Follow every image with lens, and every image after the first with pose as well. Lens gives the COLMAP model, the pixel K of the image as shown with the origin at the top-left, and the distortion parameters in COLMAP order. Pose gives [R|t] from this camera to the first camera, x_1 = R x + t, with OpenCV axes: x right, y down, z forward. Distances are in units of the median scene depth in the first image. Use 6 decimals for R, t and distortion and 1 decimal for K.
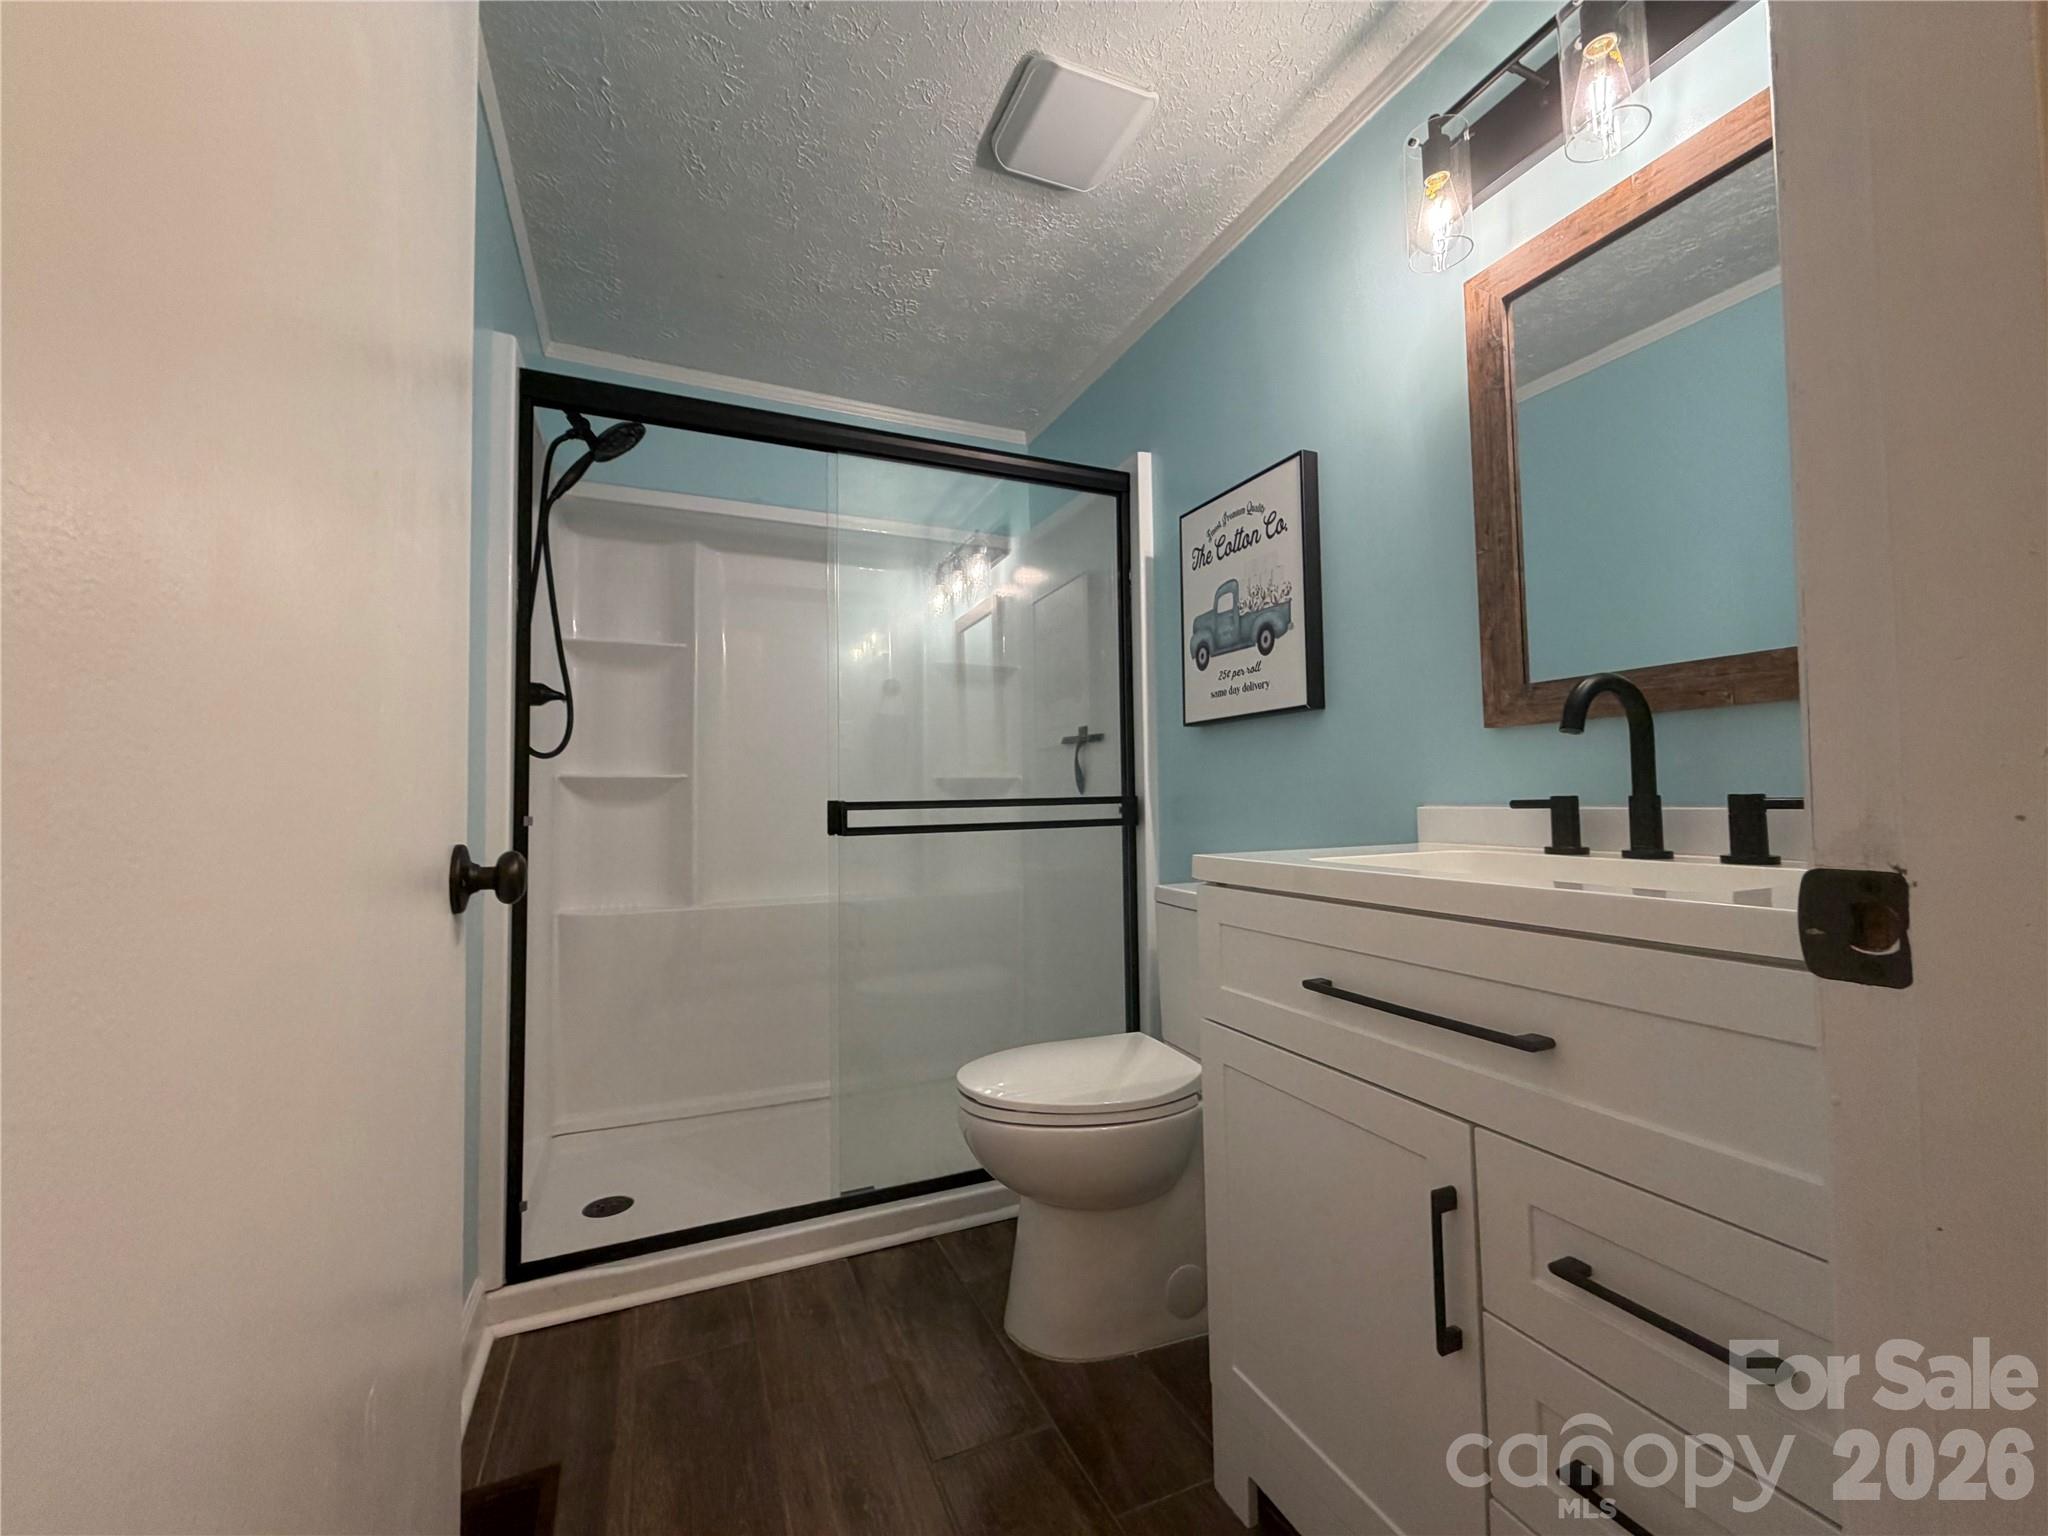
lens RADIAL K [[815.4, 0, 1019.3], [0, 815.4, 769.7], [0, 0, 1]] dist [-0.002264, -0.000508]
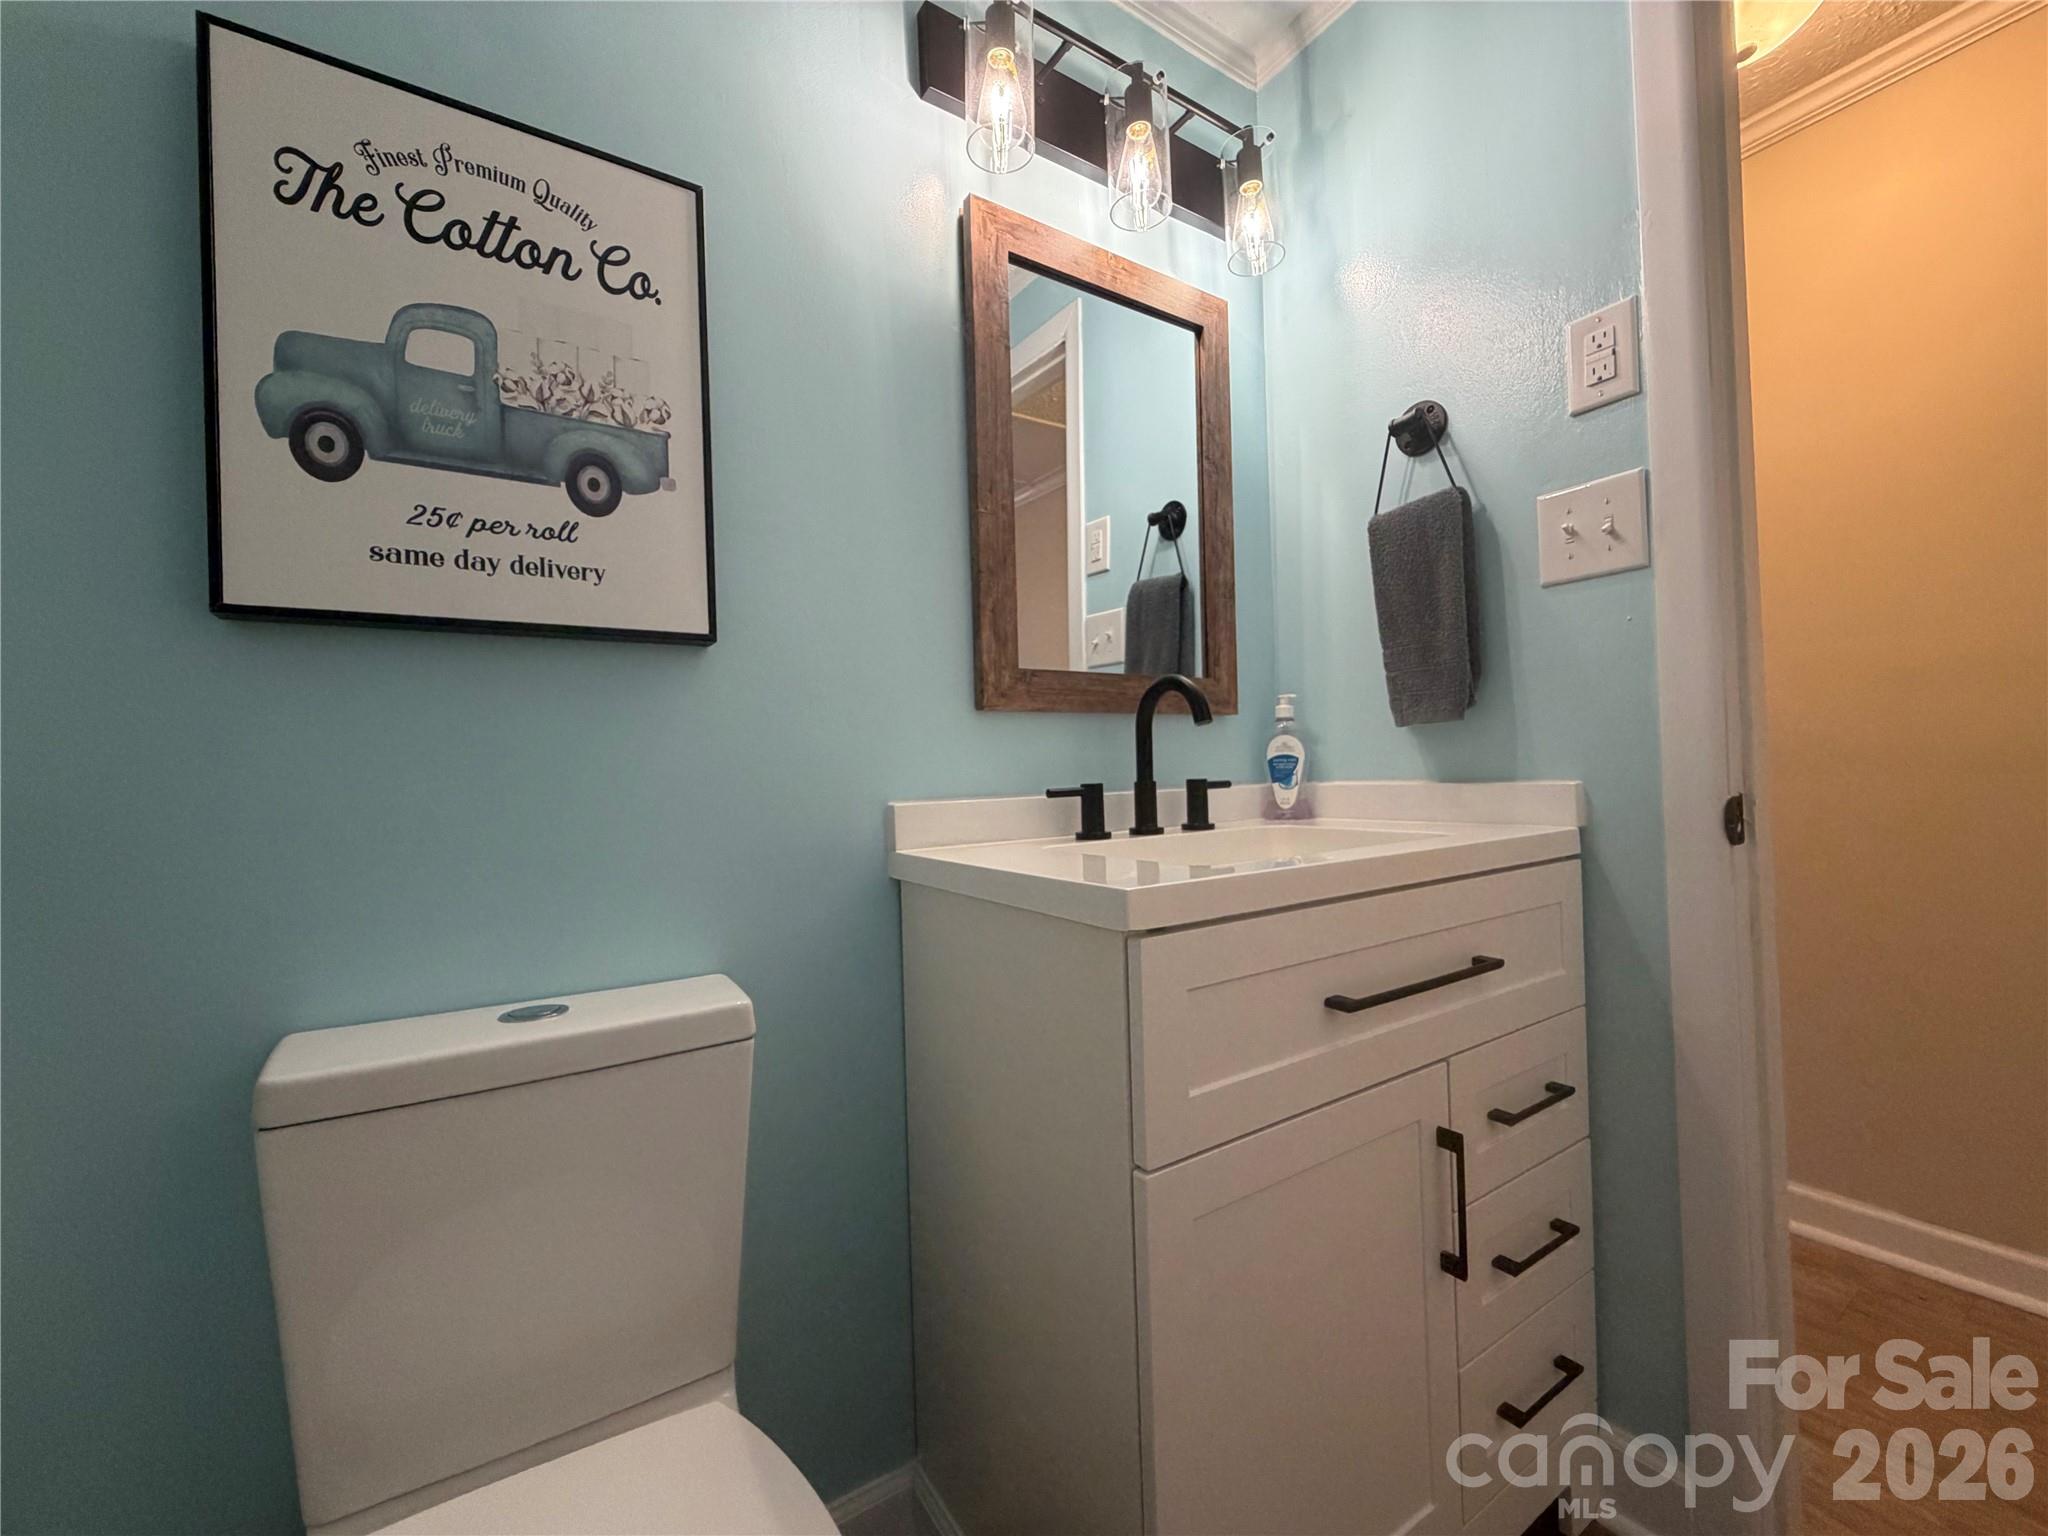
lens RADIAL K [[815.4, 0, 1019.3], [0, 815.4, 769.7], [0, 0, 1]] dist [-0.002264, -0.000508]
pose [[-0.163628, 0.021631, 0.986285, -0.225679], [-0.003782, 0.999738, -0.022554, 0.024987], [-0.986515, -0.007421, -0.163504, 0.810873]]
